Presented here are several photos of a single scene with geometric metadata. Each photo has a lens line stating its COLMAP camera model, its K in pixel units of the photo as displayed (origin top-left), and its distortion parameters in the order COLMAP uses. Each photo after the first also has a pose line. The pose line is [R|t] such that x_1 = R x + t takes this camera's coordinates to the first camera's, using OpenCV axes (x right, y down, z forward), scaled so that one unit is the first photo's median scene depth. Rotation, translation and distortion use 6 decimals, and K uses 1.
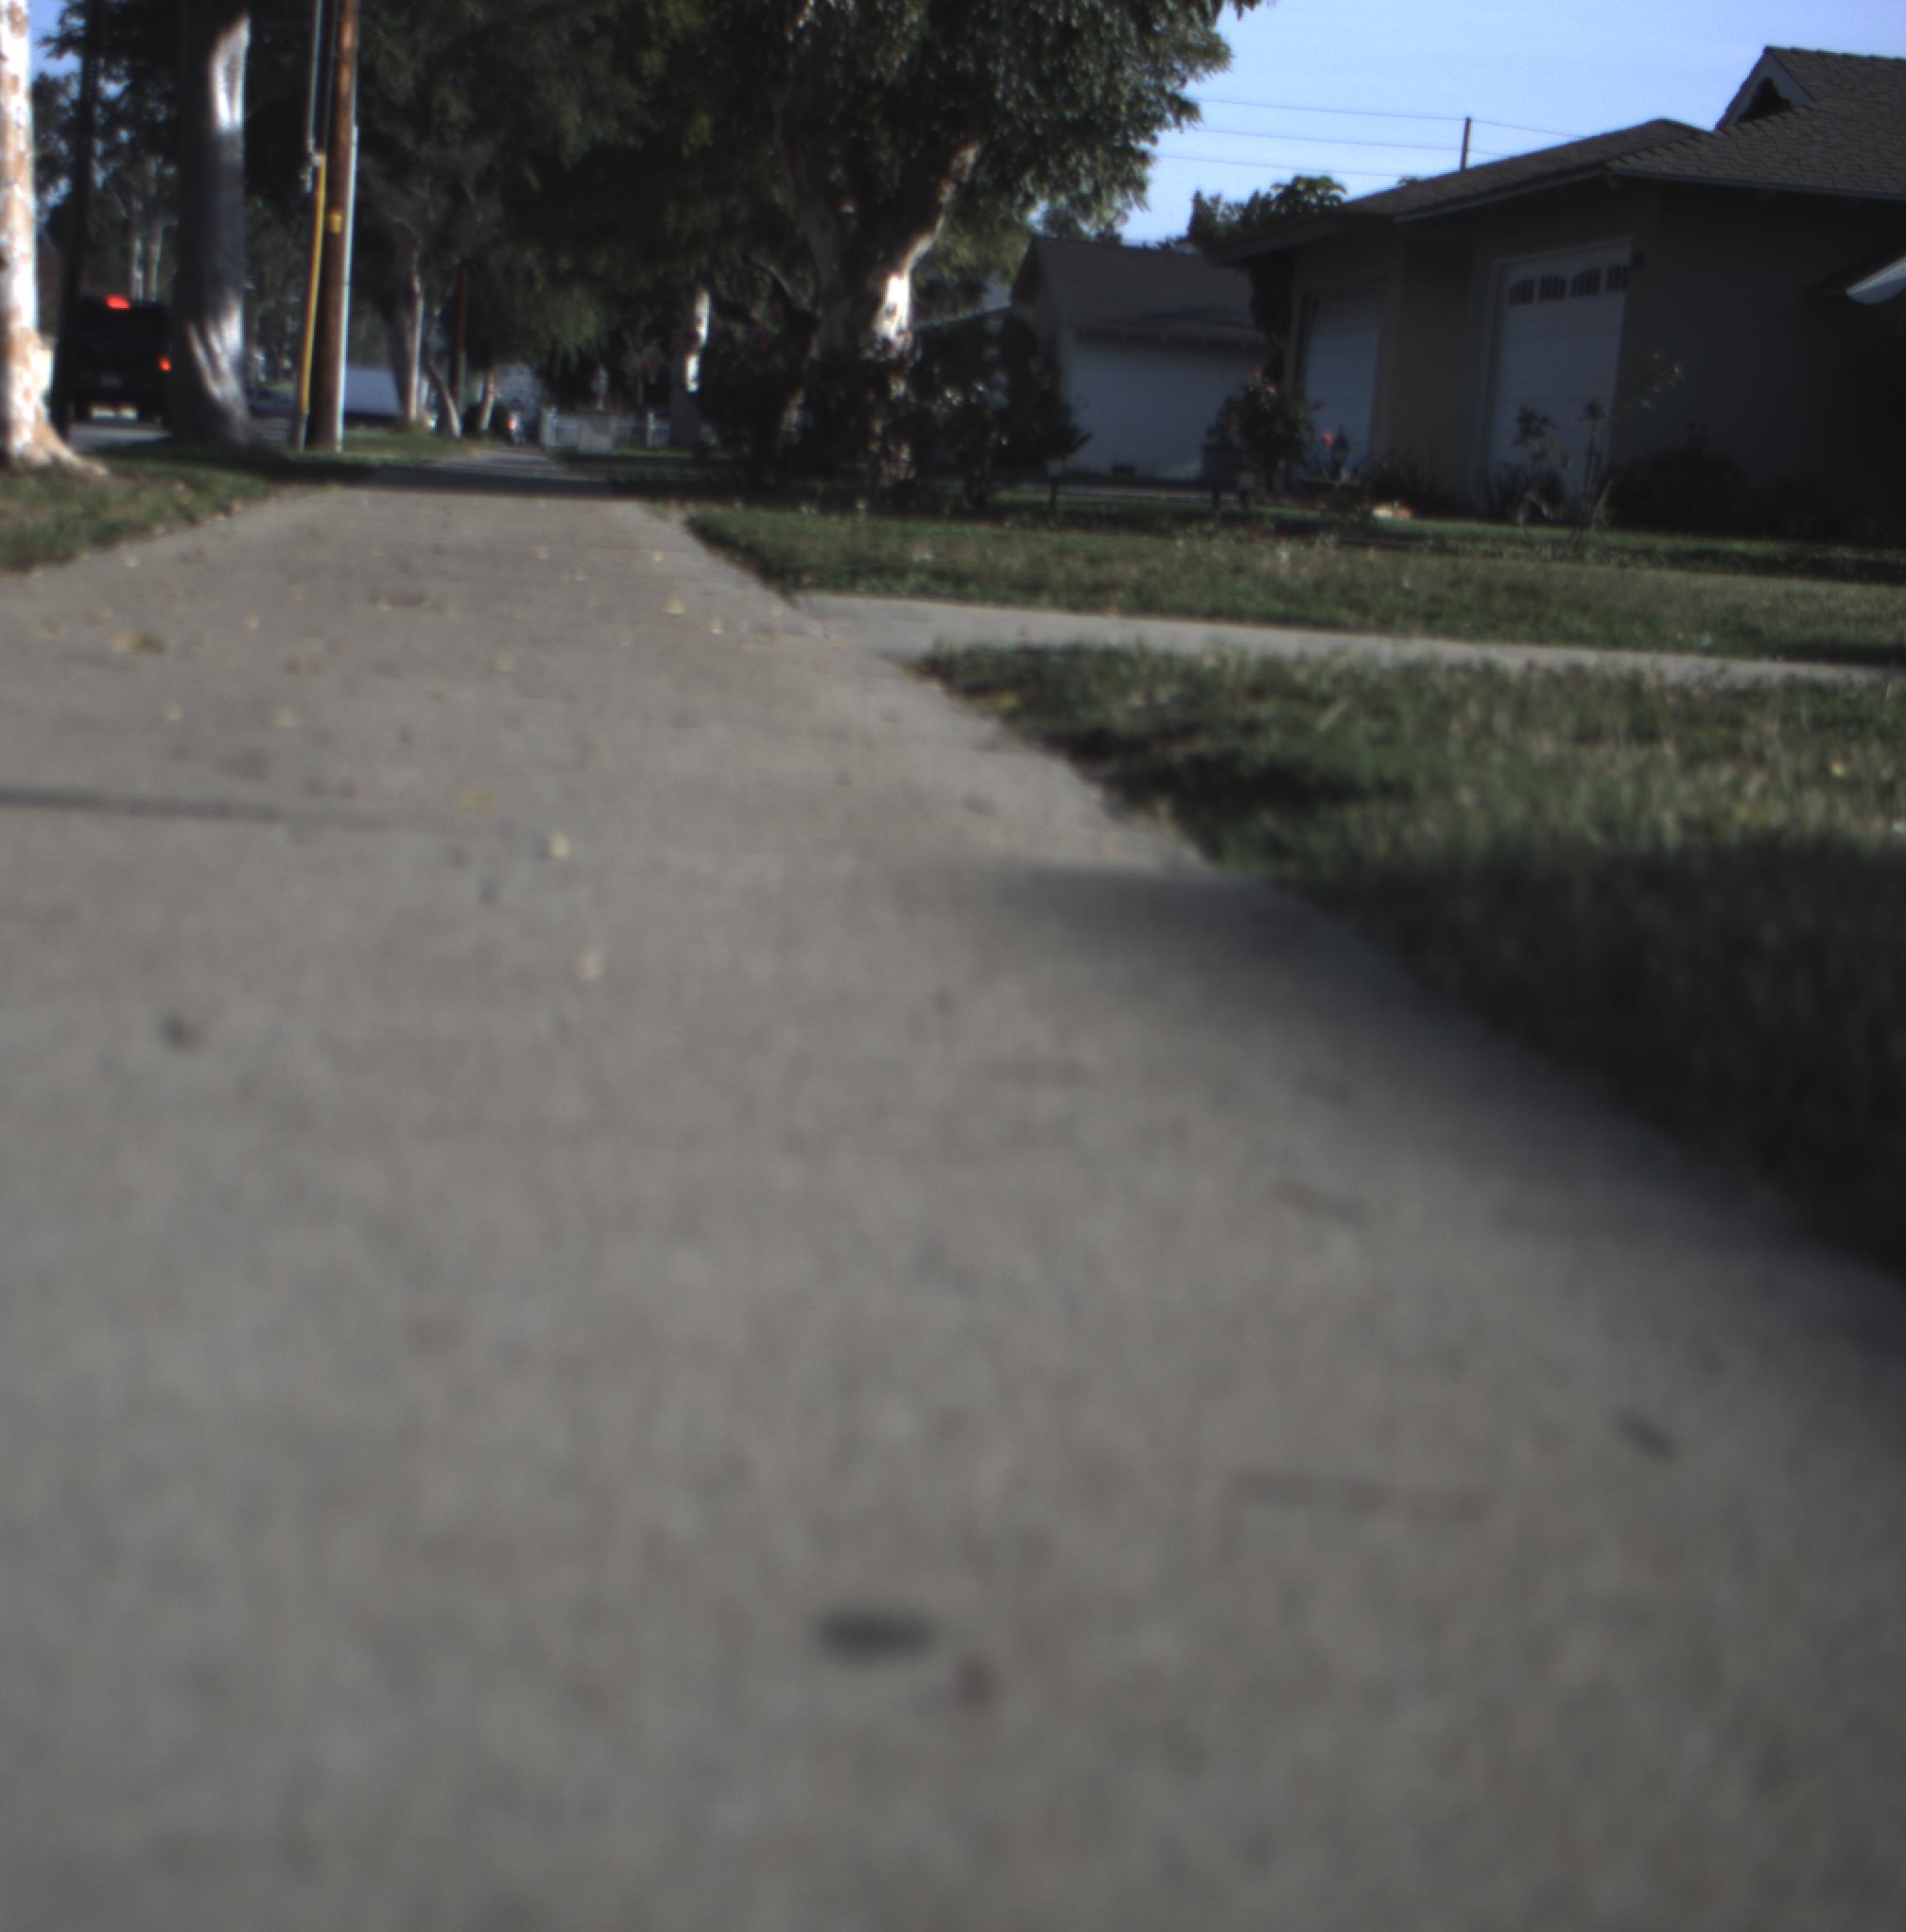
lens RADIAL K [[4305.9, 0, 731.4], [0, 4305.9, 963.5], [0, 0, 1]] dist [-0.152139, 0.669926]
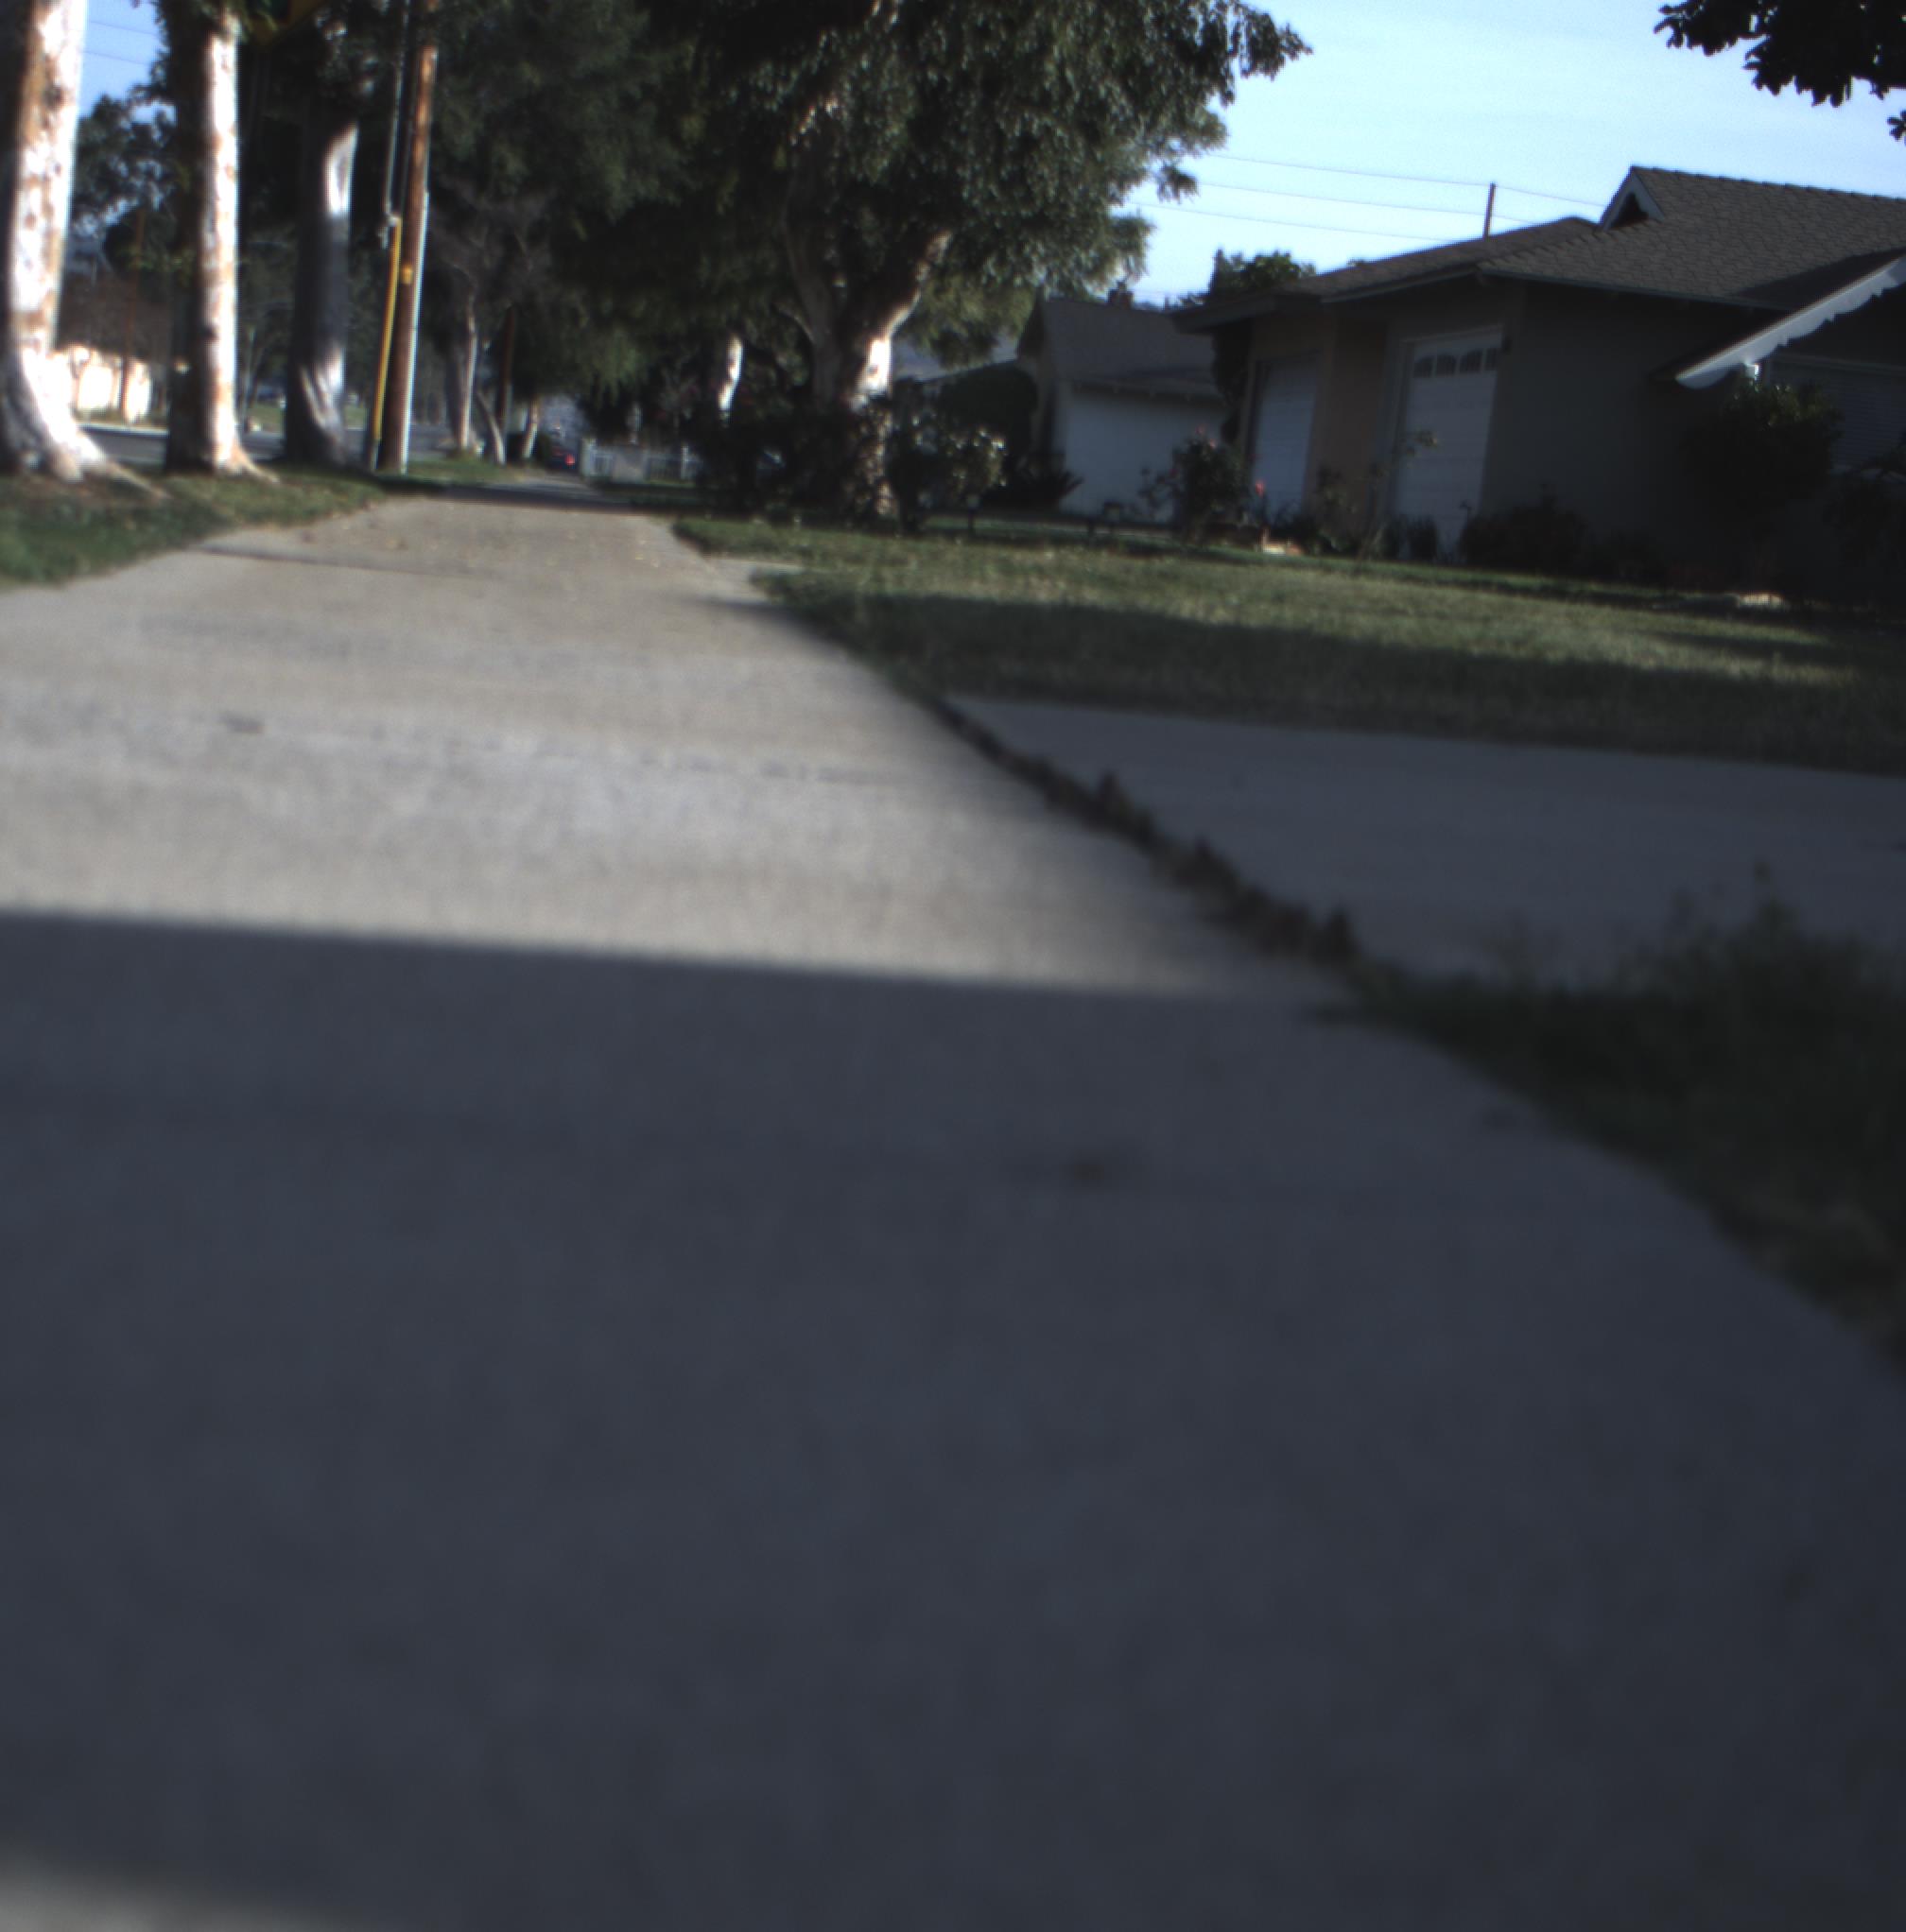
lens RADIAL K [[4305.9, 0, 731.4], [0, 4305.9, 963.5], [0, 0, 1]] dist [-0.152139, 0.669926]
pose [[0.999489, 0.031436, -0.005842, 0.005083], [-0.031482, 0.999473, -0.007894, 0.012645], [0.005591, 0.008074, 0.999952, -0.102401]]
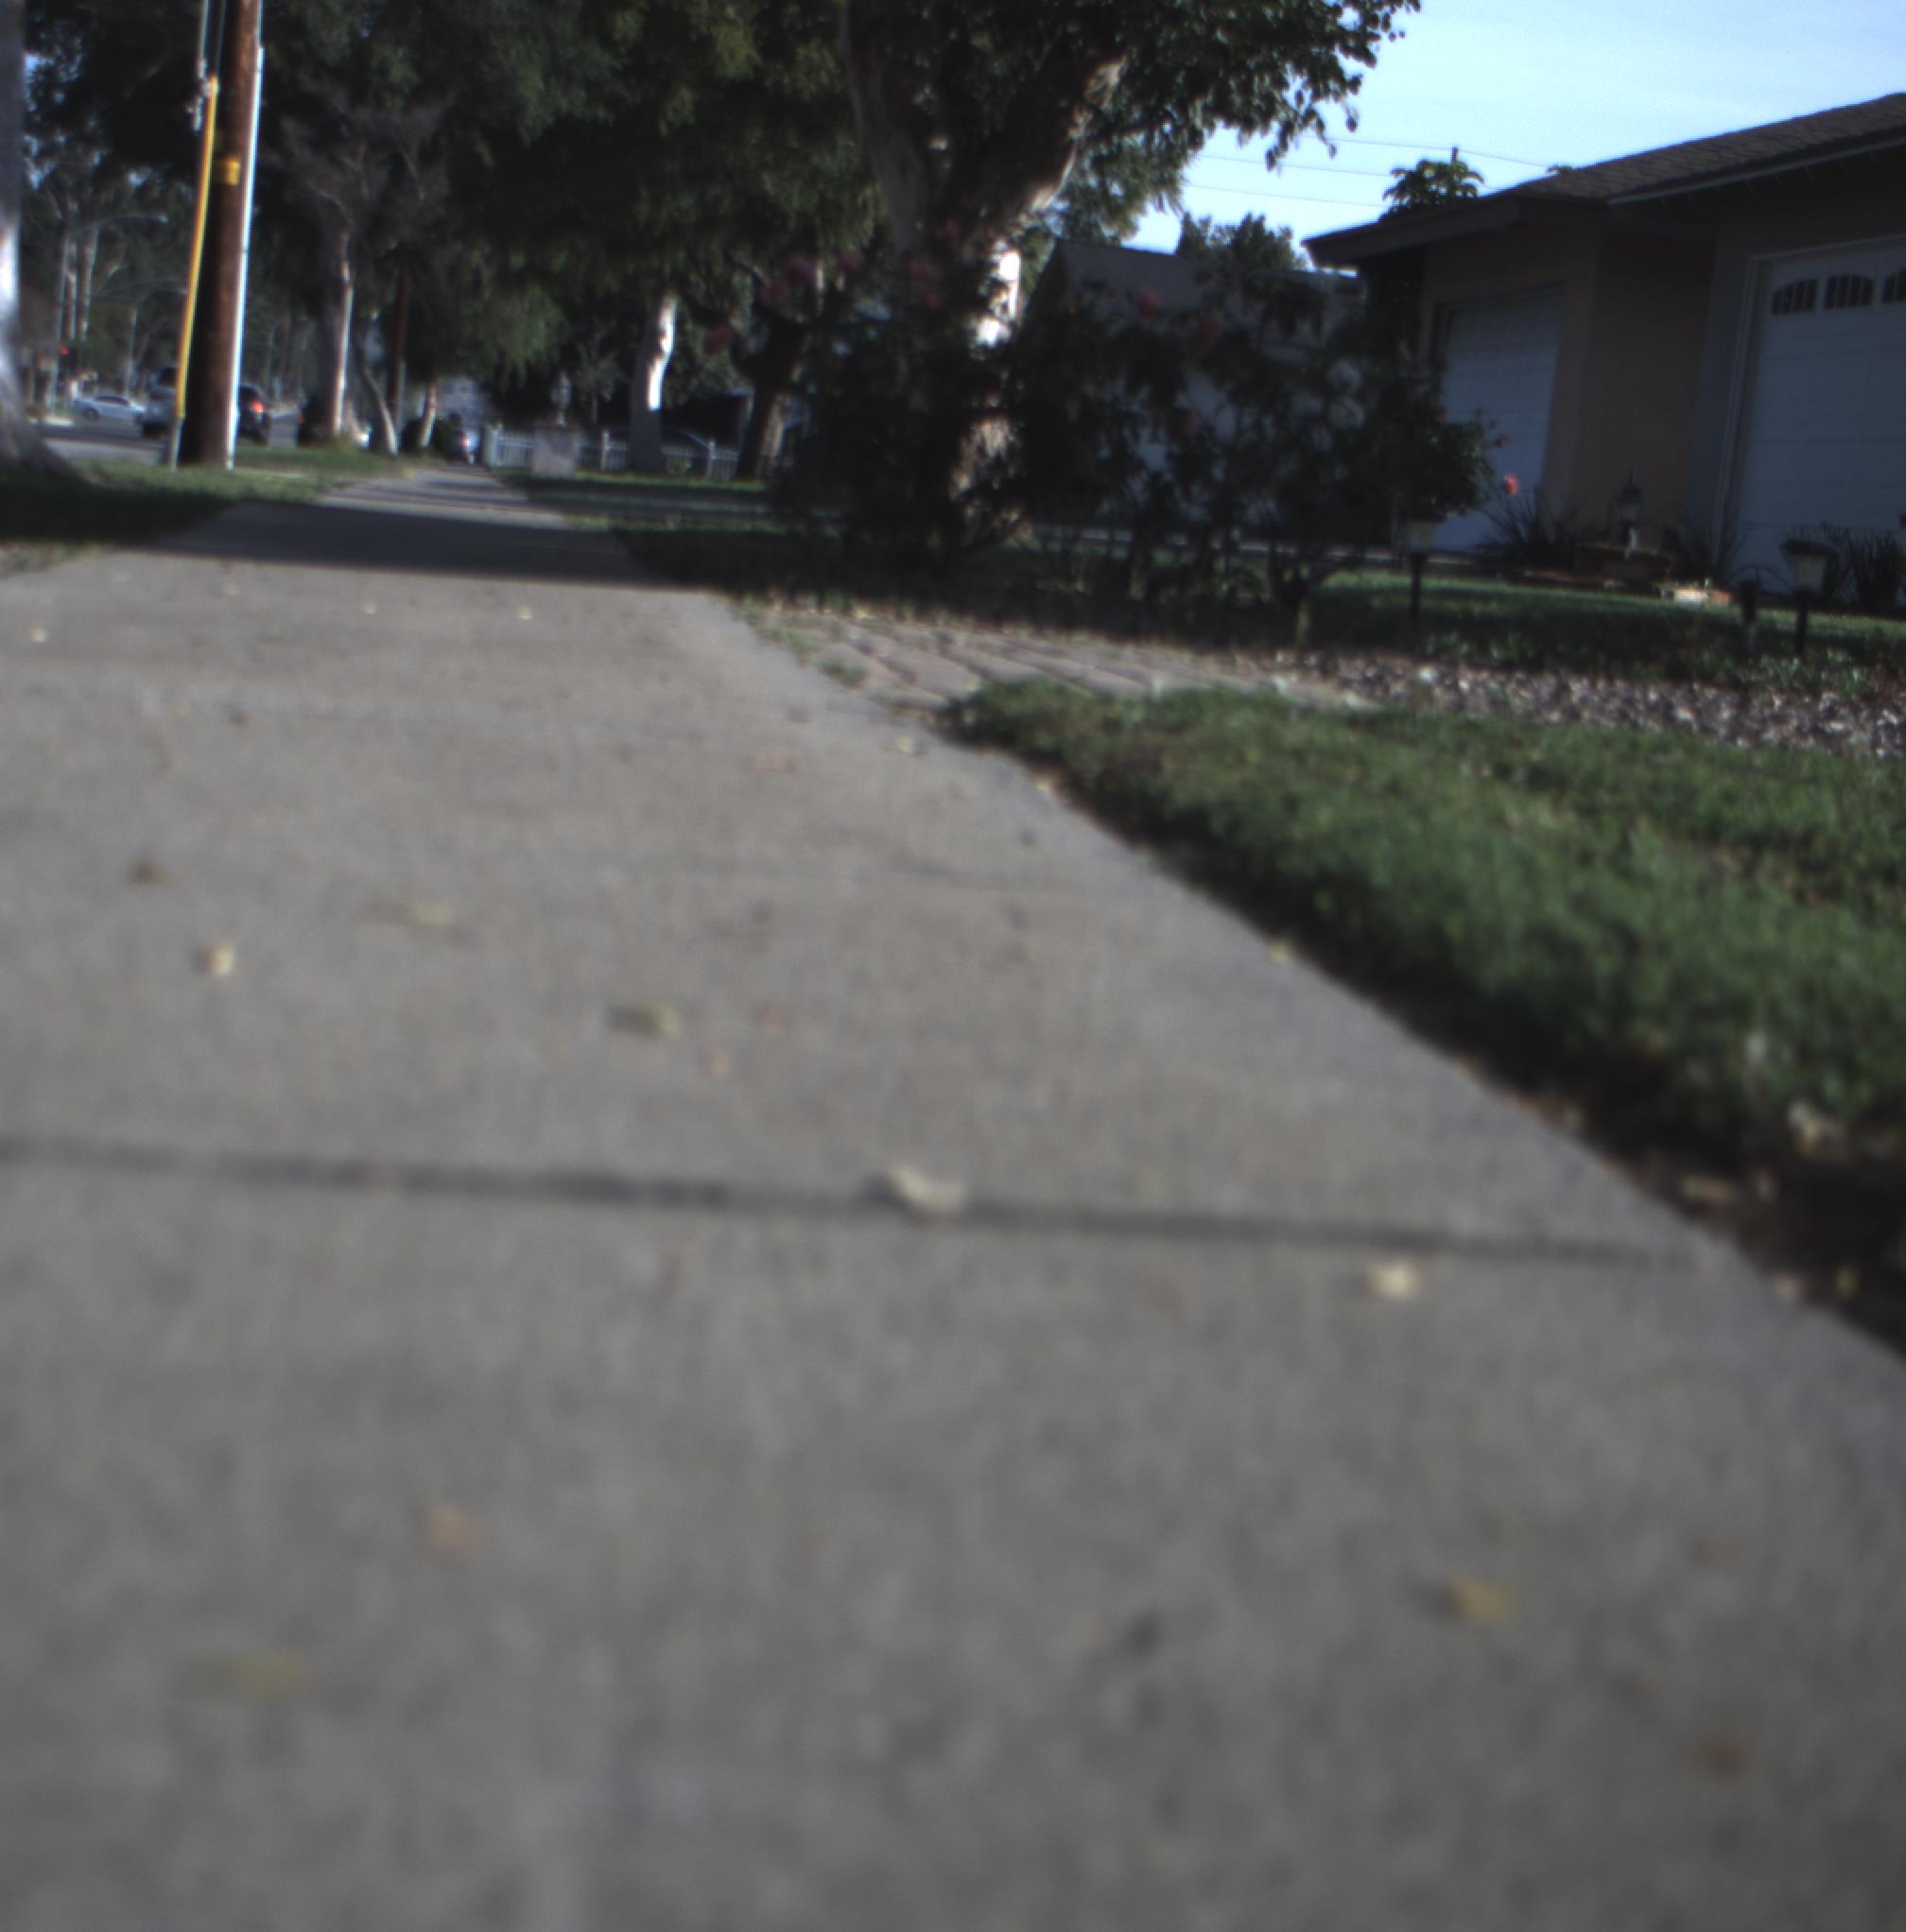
lens RADIAL K [[4305.9, 0, 731.4], [0, 4305.9, 963.5], [0, 0, 1]] dist [-0.152139, 0.669926]
pose [[0.999601, 0.023034, 0.016329, -0.007942], [-0.022944, 0.999721, -0.005624, -0.018855], [-0.016454, 0.005247, 0.999851, 0.152914]]
